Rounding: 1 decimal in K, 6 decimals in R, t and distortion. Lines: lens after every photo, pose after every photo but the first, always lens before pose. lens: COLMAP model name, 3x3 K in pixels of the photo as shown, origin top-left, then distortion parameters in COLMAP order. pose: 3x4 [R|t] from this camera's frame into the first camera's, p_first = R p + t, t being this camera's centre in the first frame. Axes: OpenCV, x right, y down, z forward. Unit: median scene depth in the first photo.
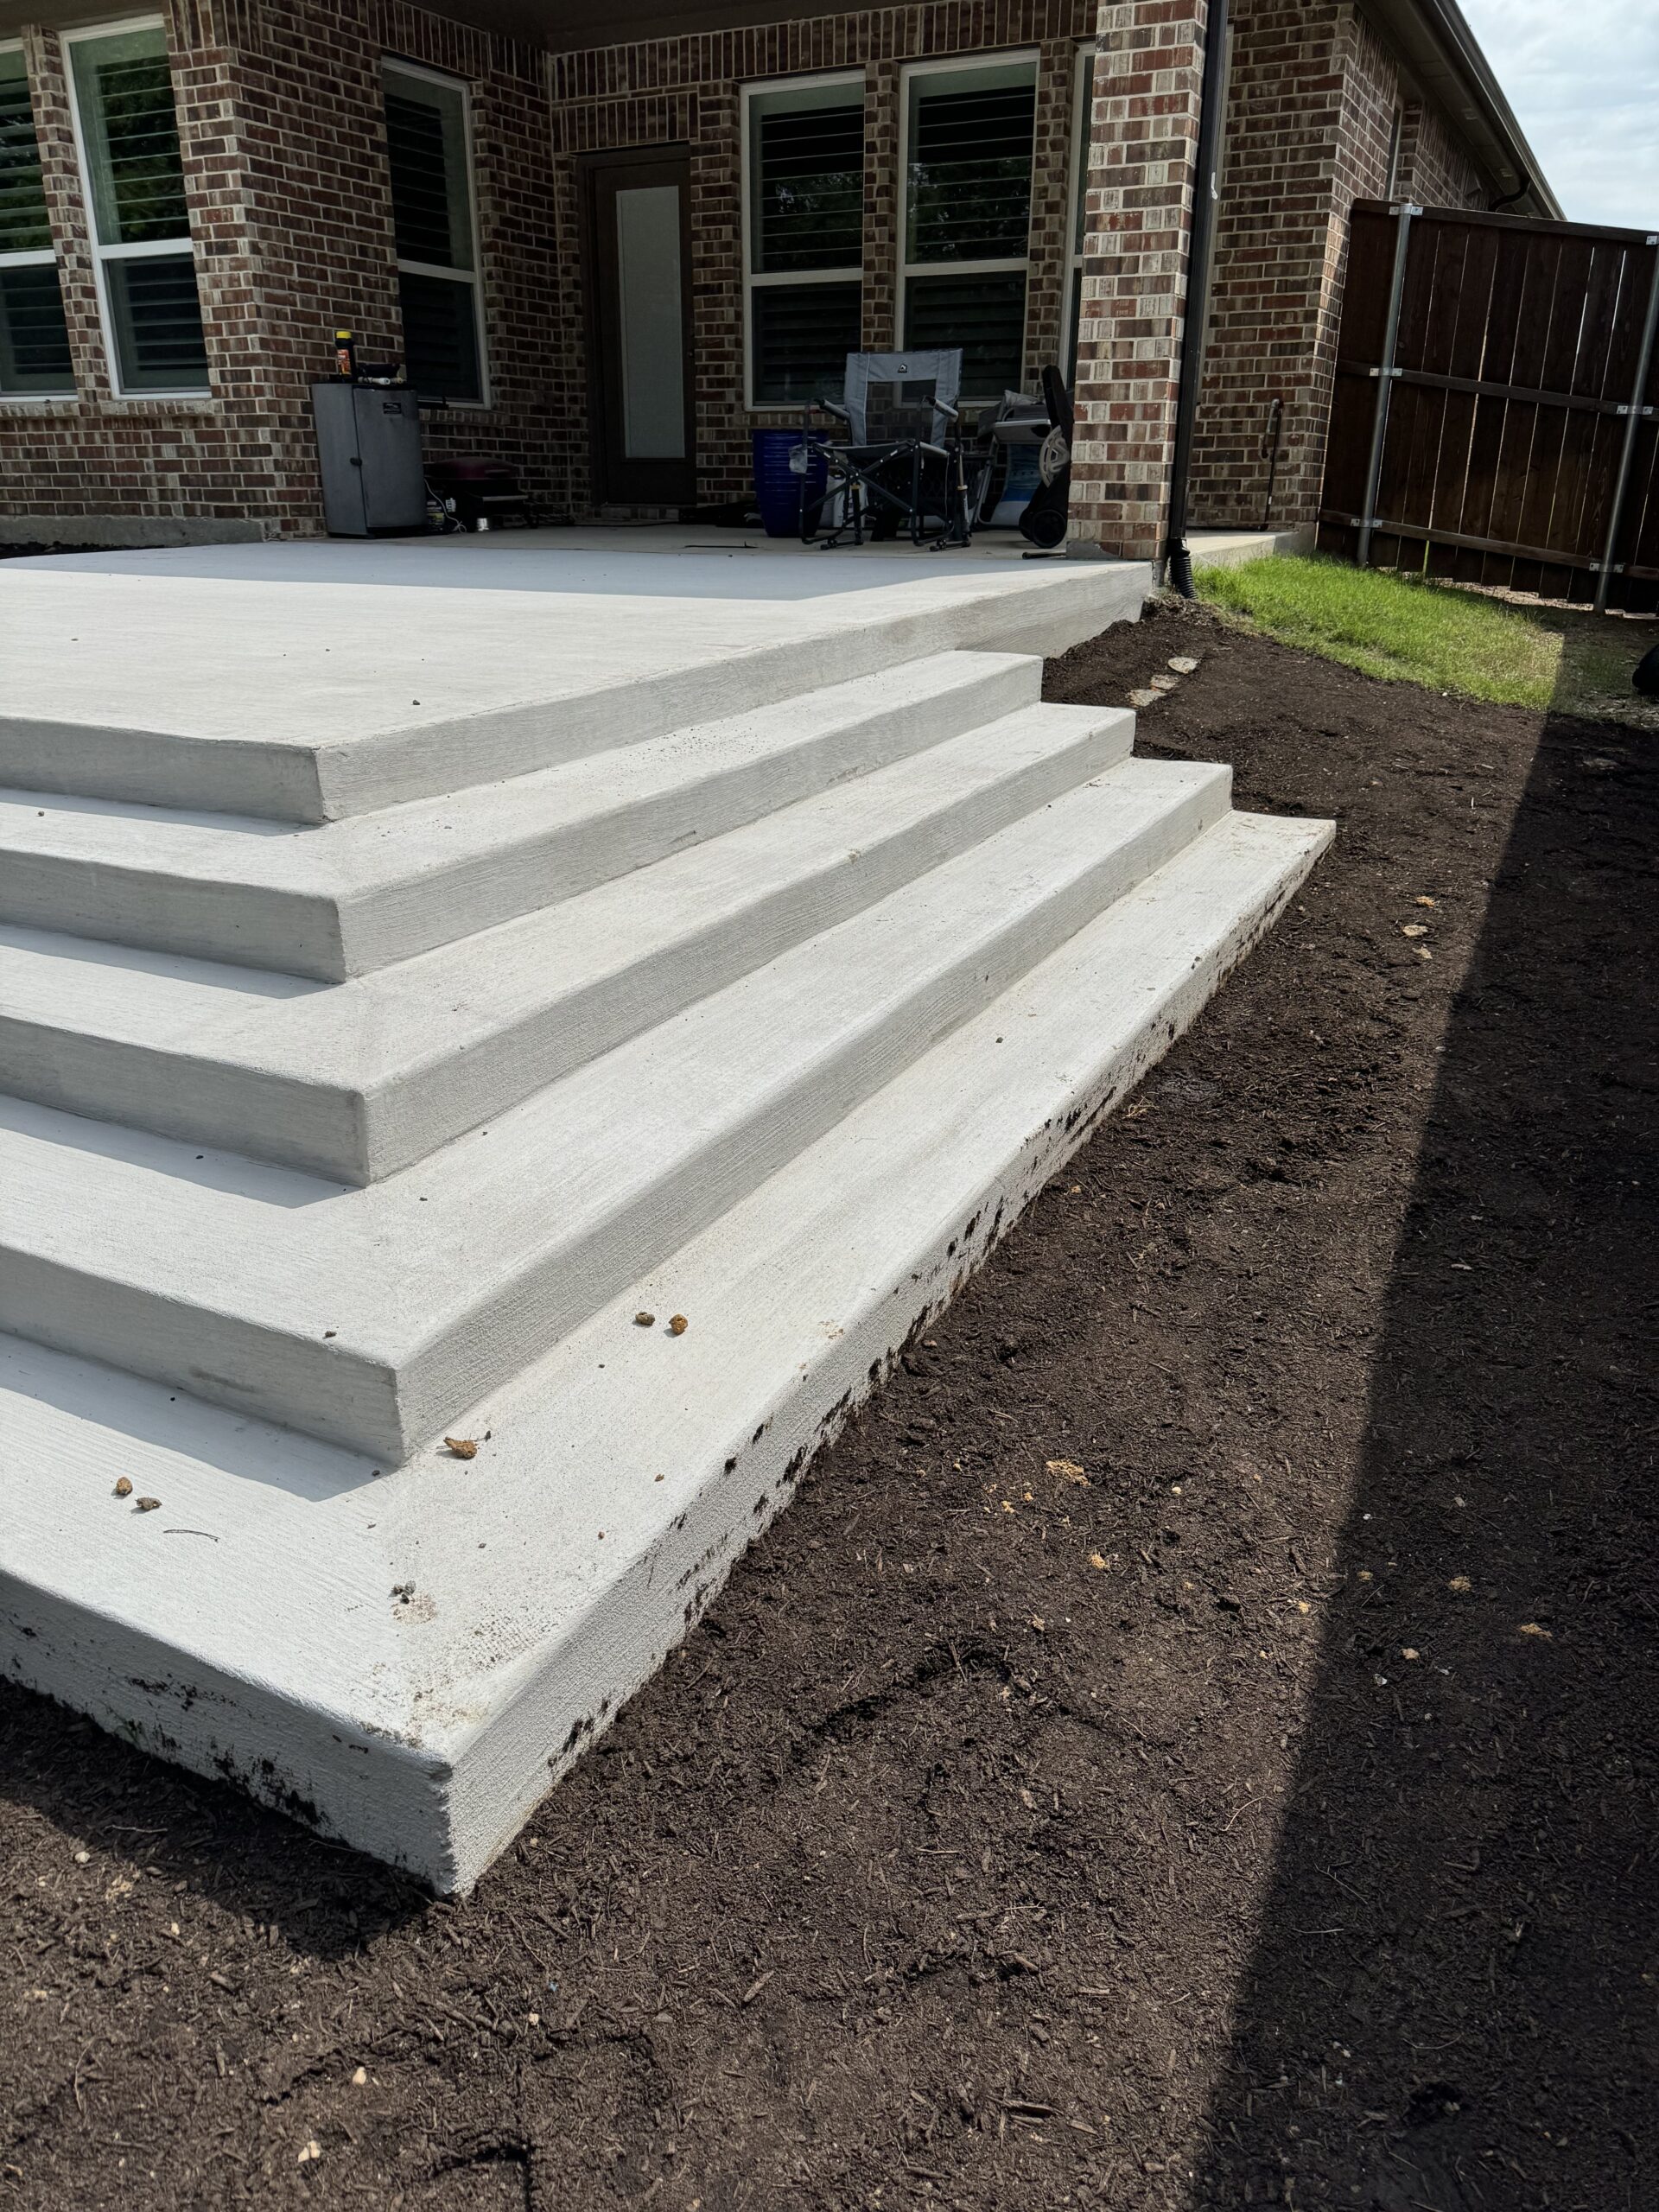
lens RADIAL K [[1569.7, 0, 815.1], [0, 1569.7, 1113.3], [0, 0, 1]] dist [0.021305, -0.028462]
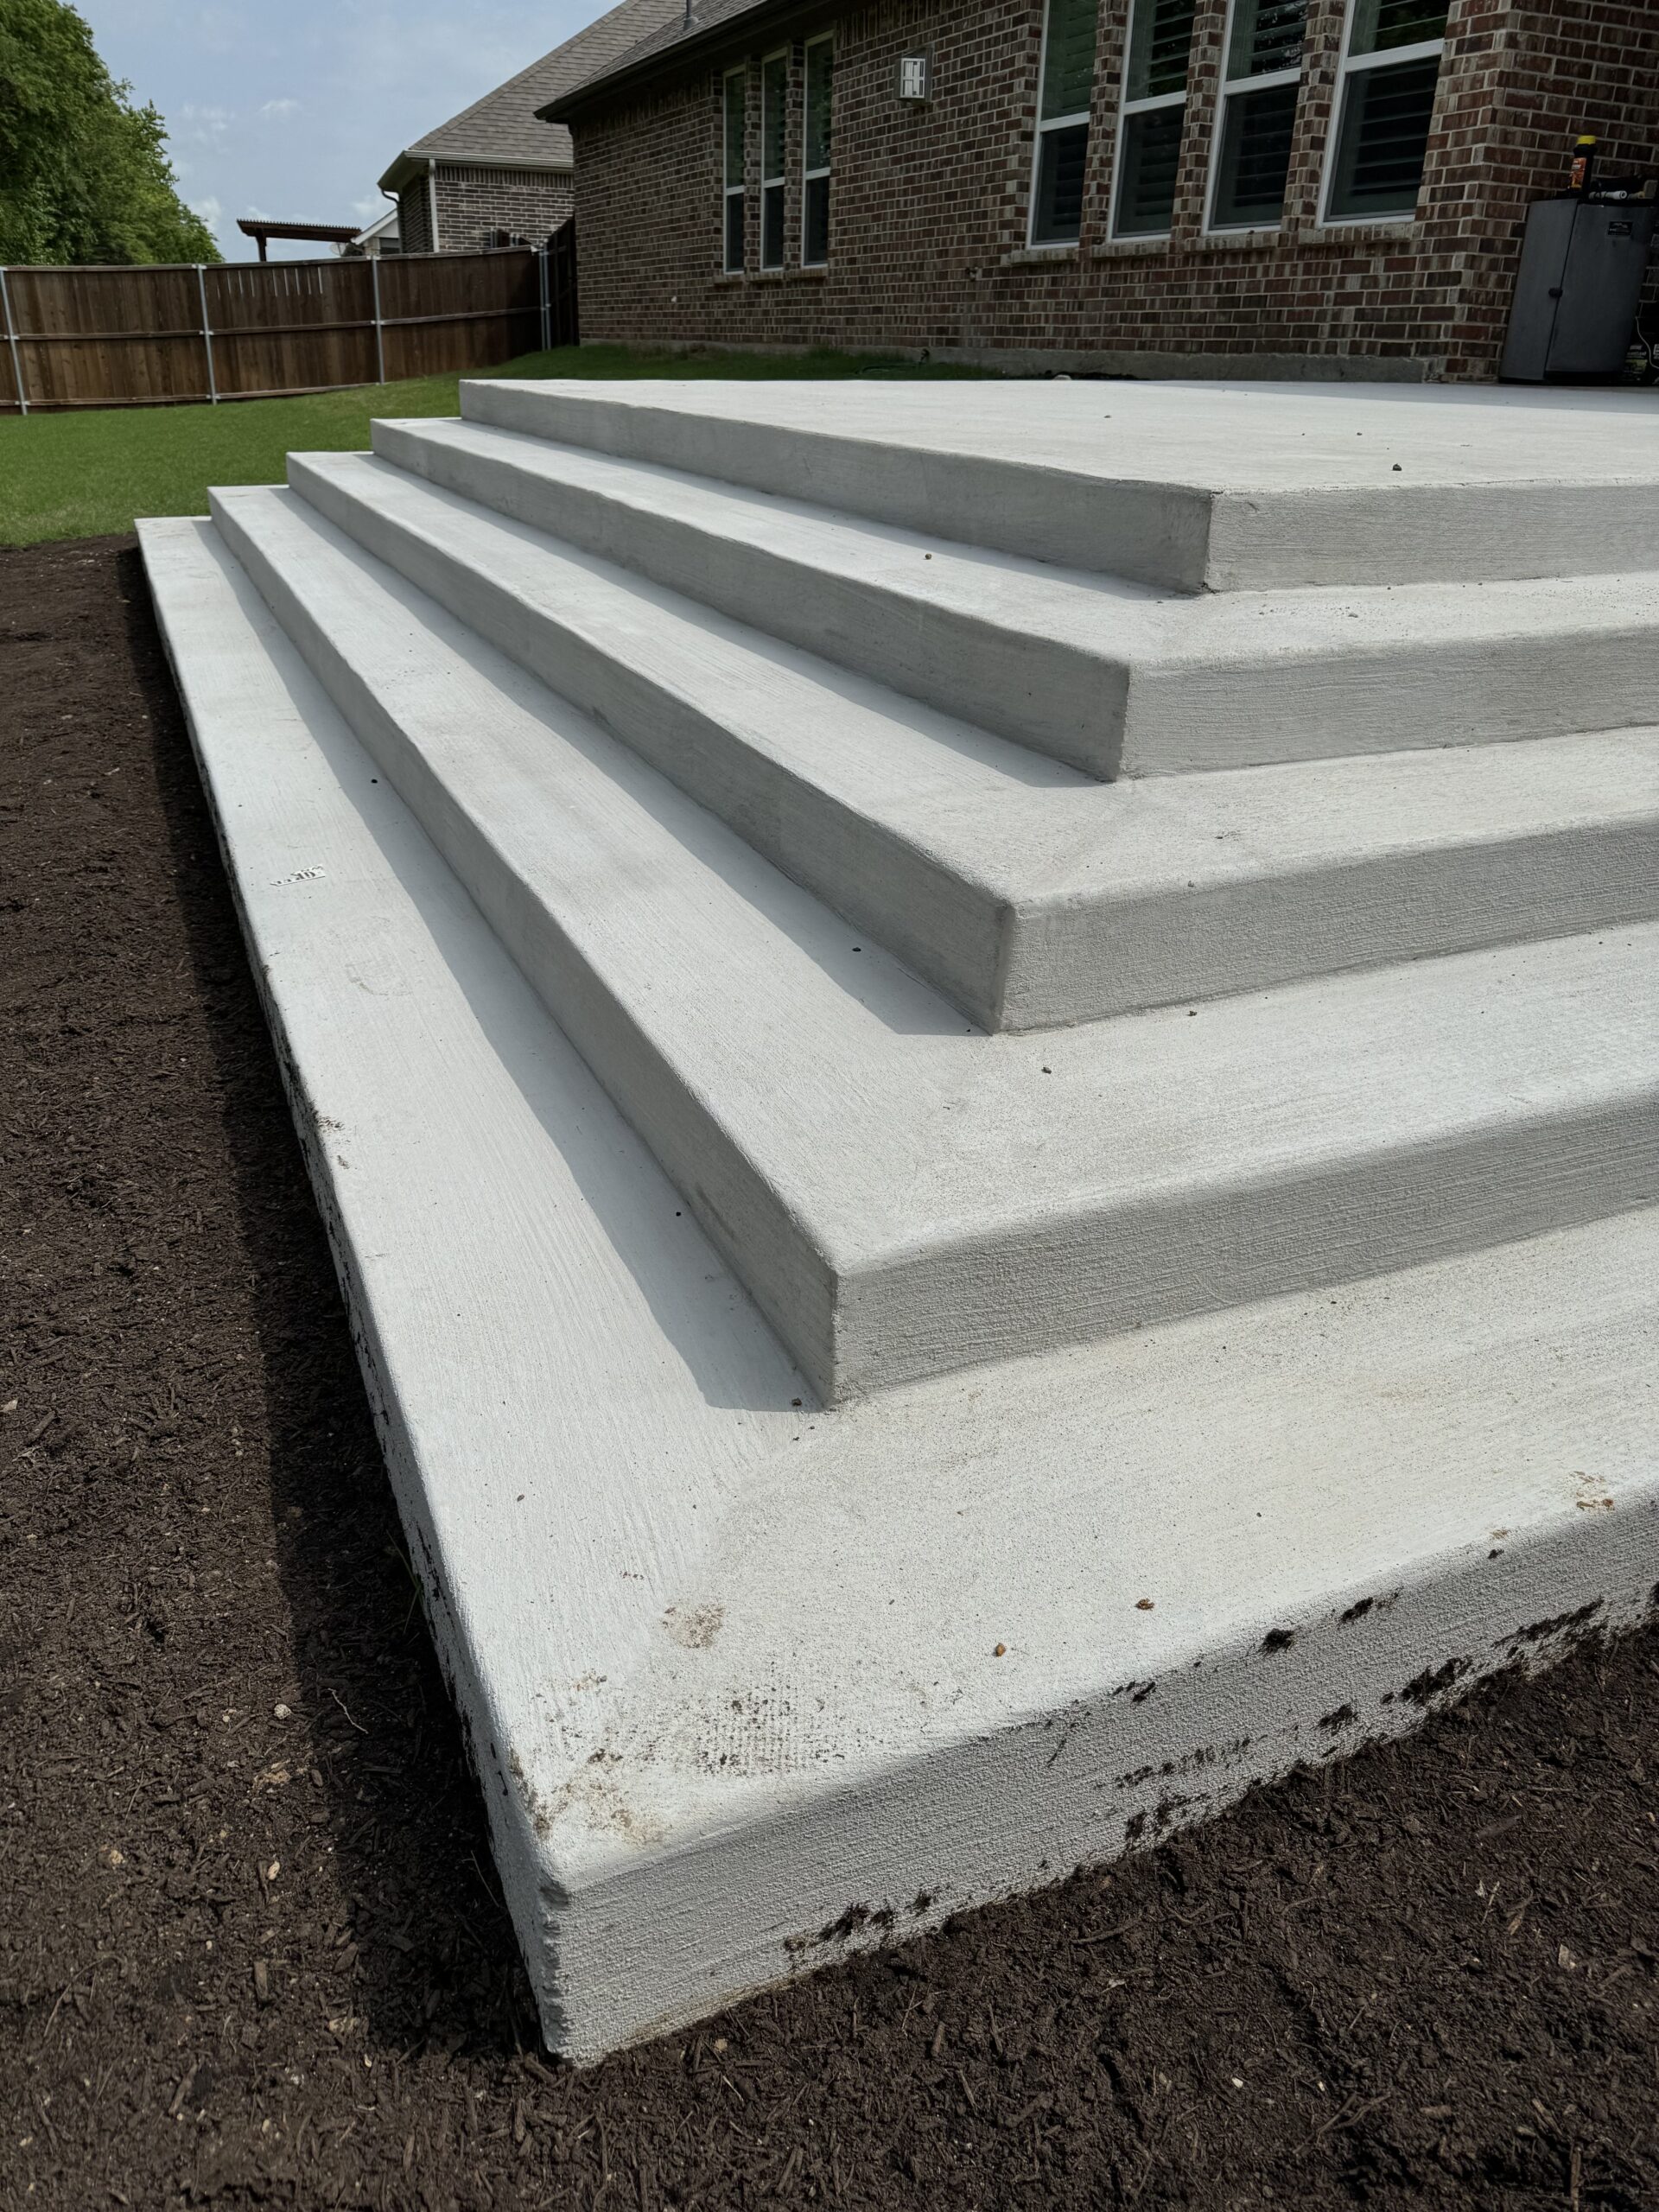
lens RADIAL K [[1569.7, 0, 817.1], [0, 1569.7, 1104.4], [0, 0, 1]] dist [0.021305, -0.028462]
pose [[0.769575, 0.292705, -0.567519, 0.022848], [-0.262643, 0.955189, 0.136499, 0.000088], [0.582042, 0.044009, 0.811967, 0.108712]]
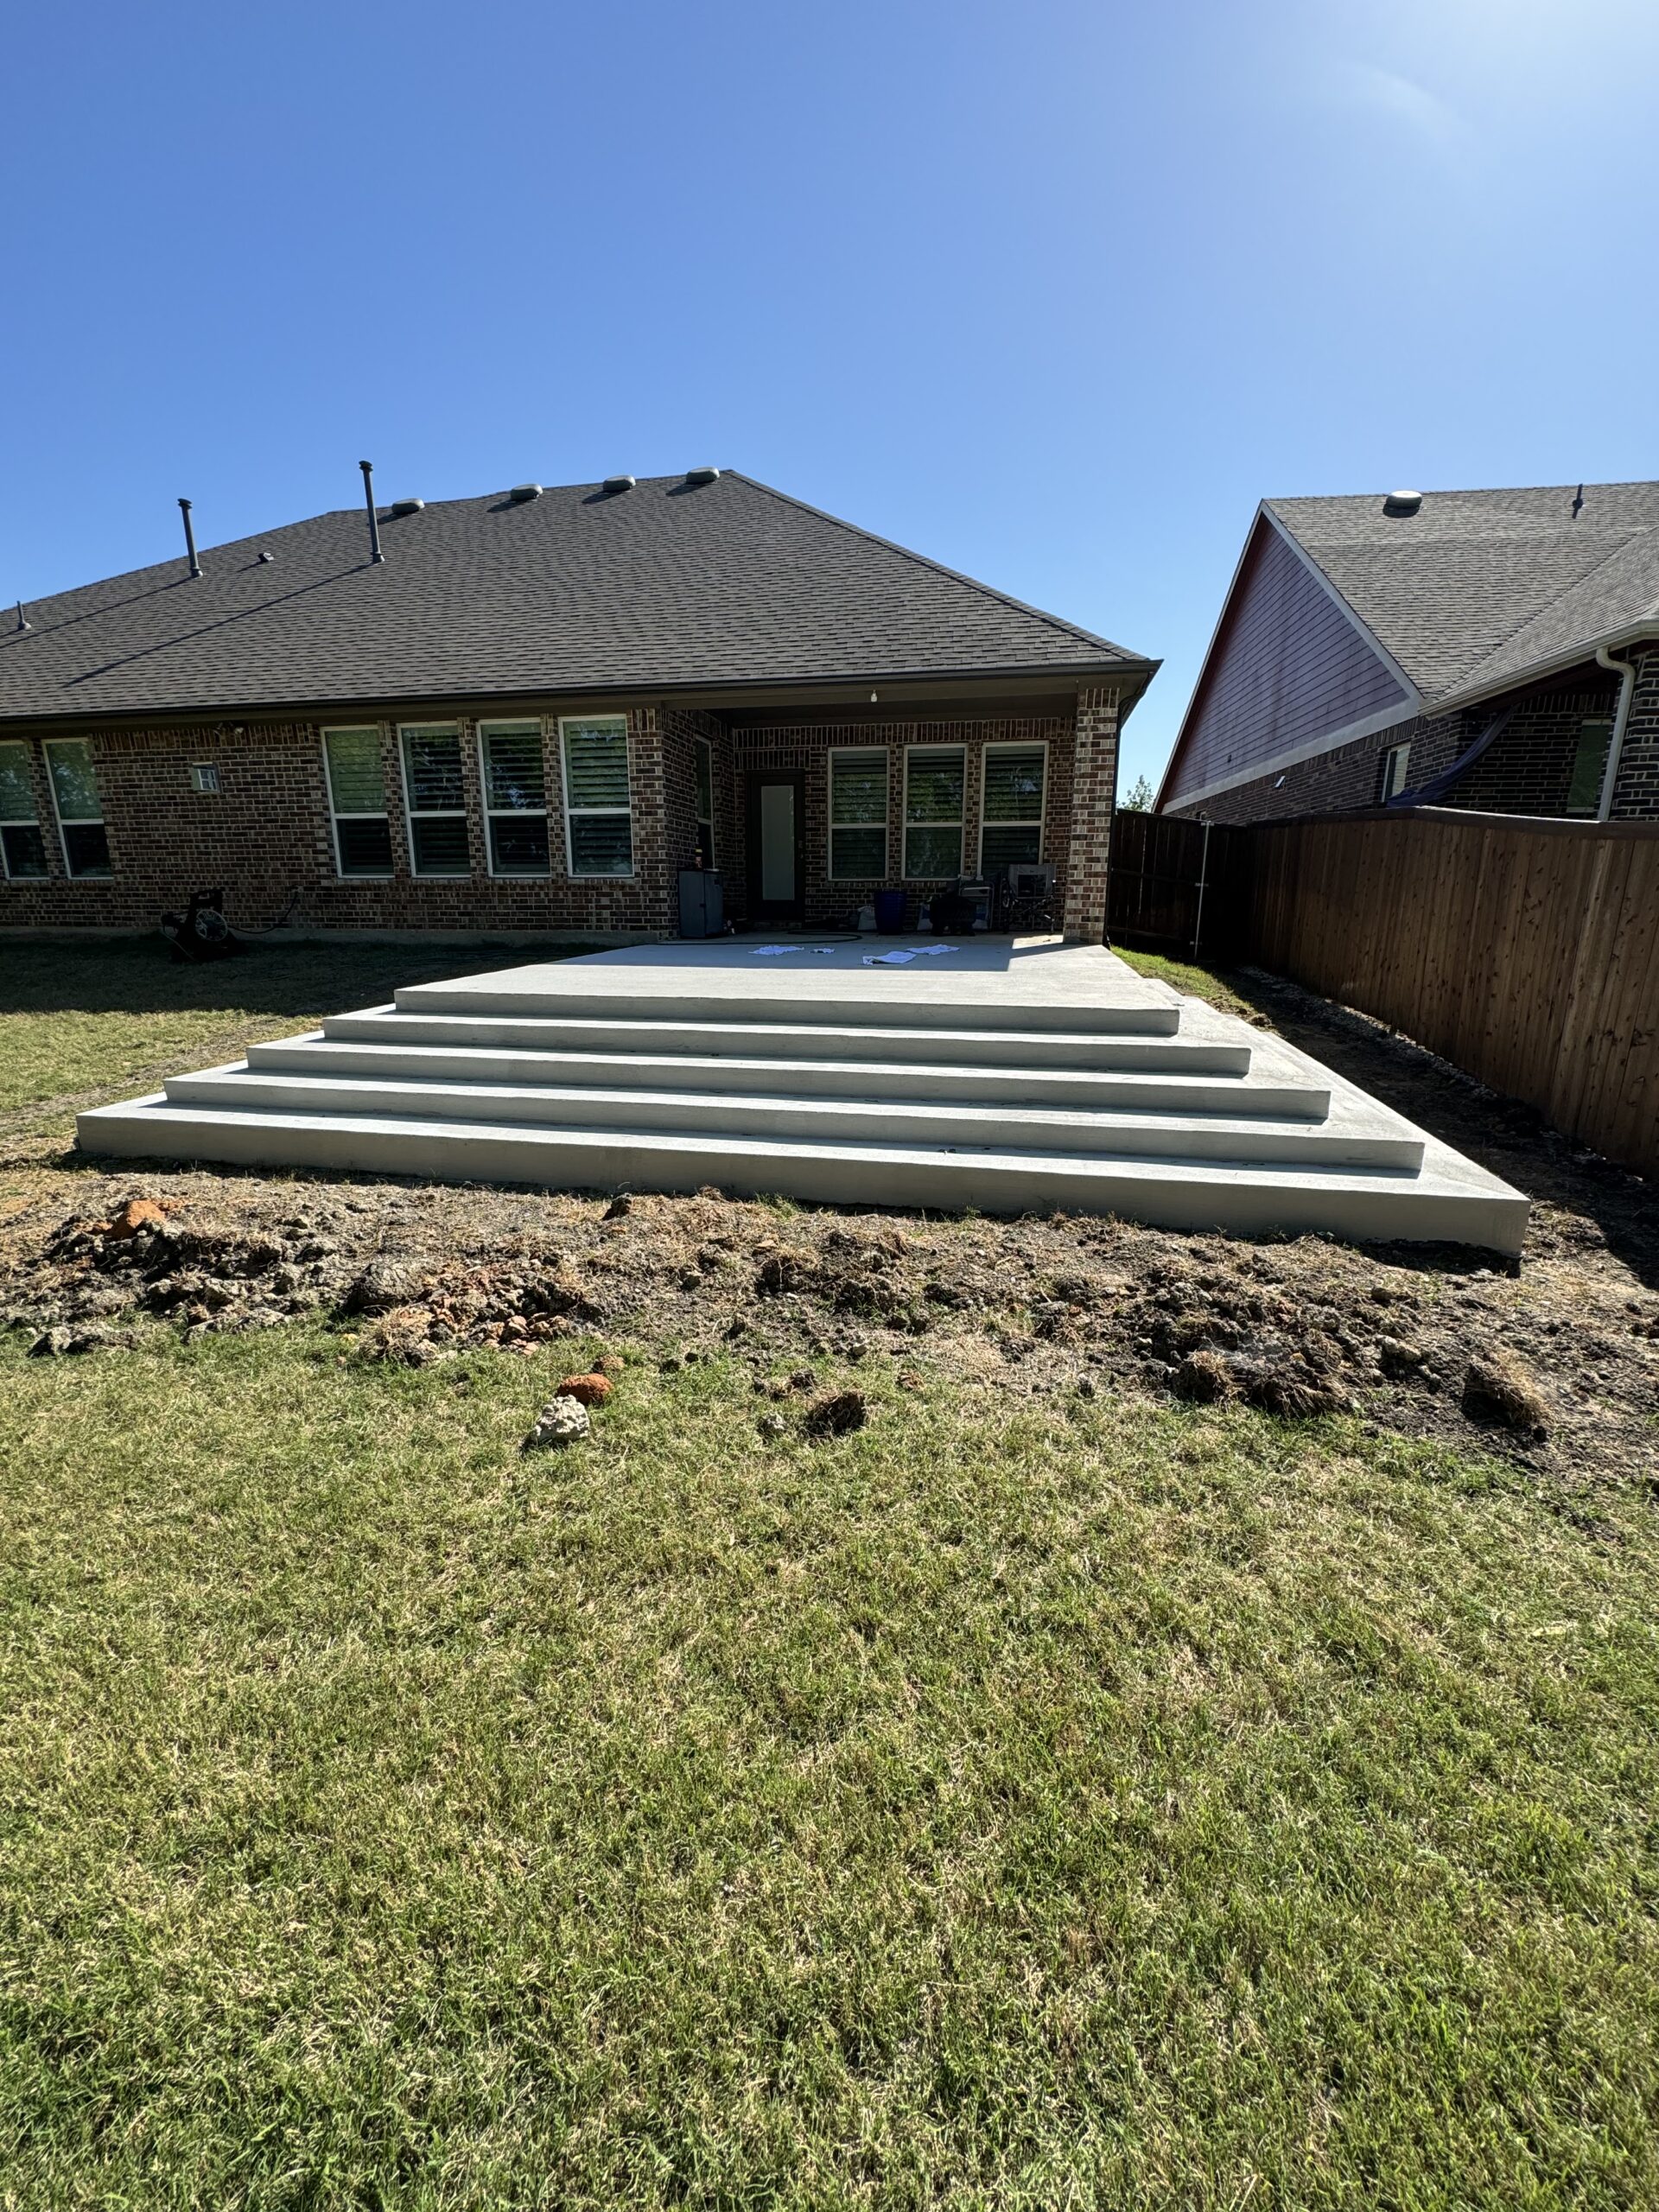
lens RADIAL K [[874.4, 0, 831.2], [0, 874.4, 1110.0], [0, 0, 1]] dist [-0.007629, 0.001438]
pose [[0.960575, -0.068938, 0.269337, -0.611662], [0.106030, 0.986388, -0.125681, 0.048429], [-0.257007, 0.149284, 0.954810, -0.208268]]
